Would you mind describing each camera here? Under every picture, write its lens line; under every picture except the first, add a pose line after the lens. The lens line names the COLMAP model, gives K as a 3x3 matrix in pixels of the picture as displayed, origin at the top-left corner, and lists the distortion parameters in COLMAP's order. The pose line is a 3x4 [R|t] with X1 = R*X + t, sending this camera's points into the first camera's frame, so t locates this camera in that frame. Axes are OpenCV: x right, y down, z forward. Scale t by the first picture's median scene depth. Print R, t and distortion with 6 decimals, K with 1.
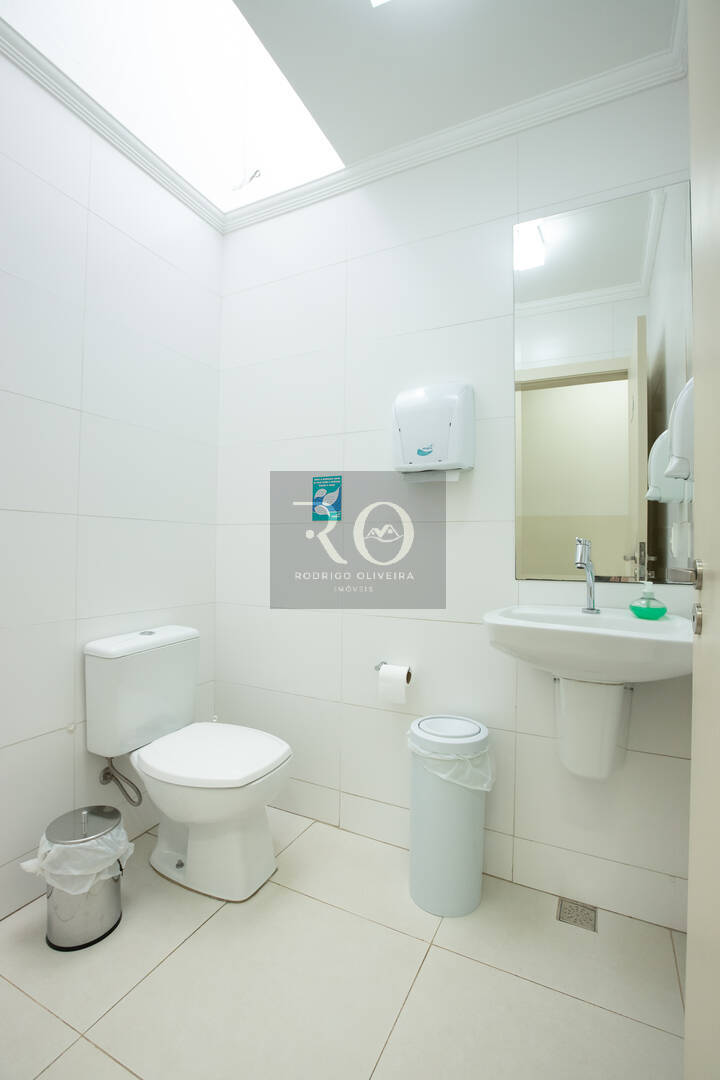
lens RADIAL K [[496.0, 0, 360.5], [0, 496.0, 542.3], [0, 0, 1]] dist [0.008075, -0.002465]
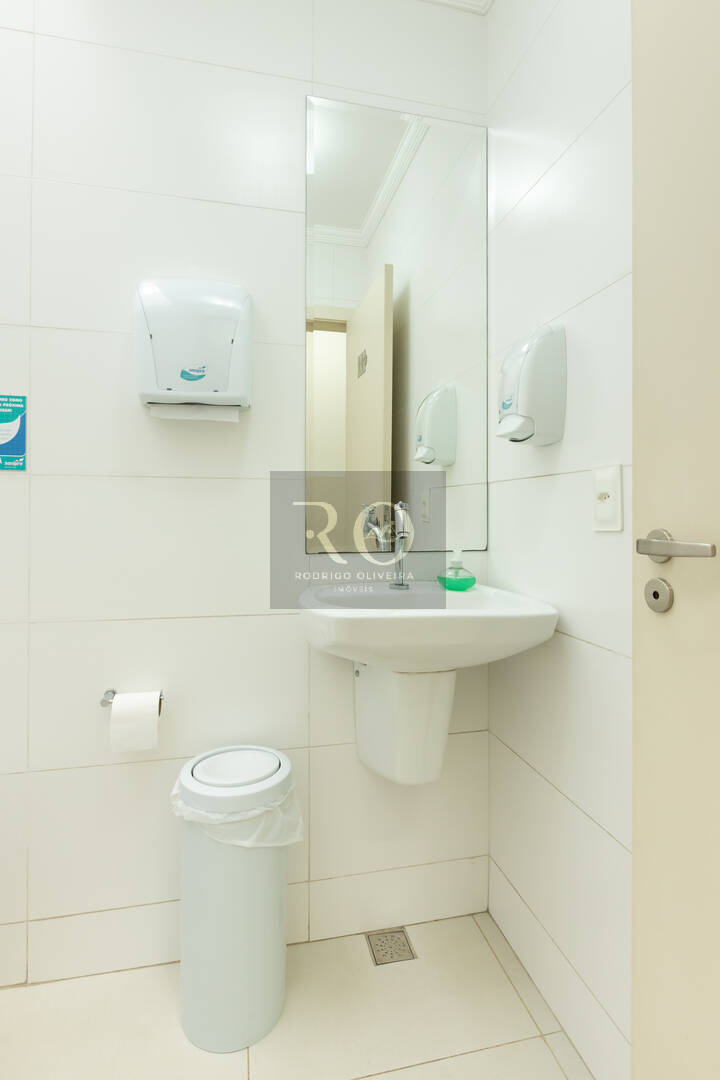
lens RADIAL K [[546.6, 0, 349.7], [0, 546.6, 507.3], [0, 0, 1]] dist [0.002843, 0.001057]
pose [[0.780772, 0.003579, 0.624805, -0.195363], [-0.003746, 0.999992, -0.001046, 0.001296], [-0.624804, -0.001524, 0.780780, 0.304205]]
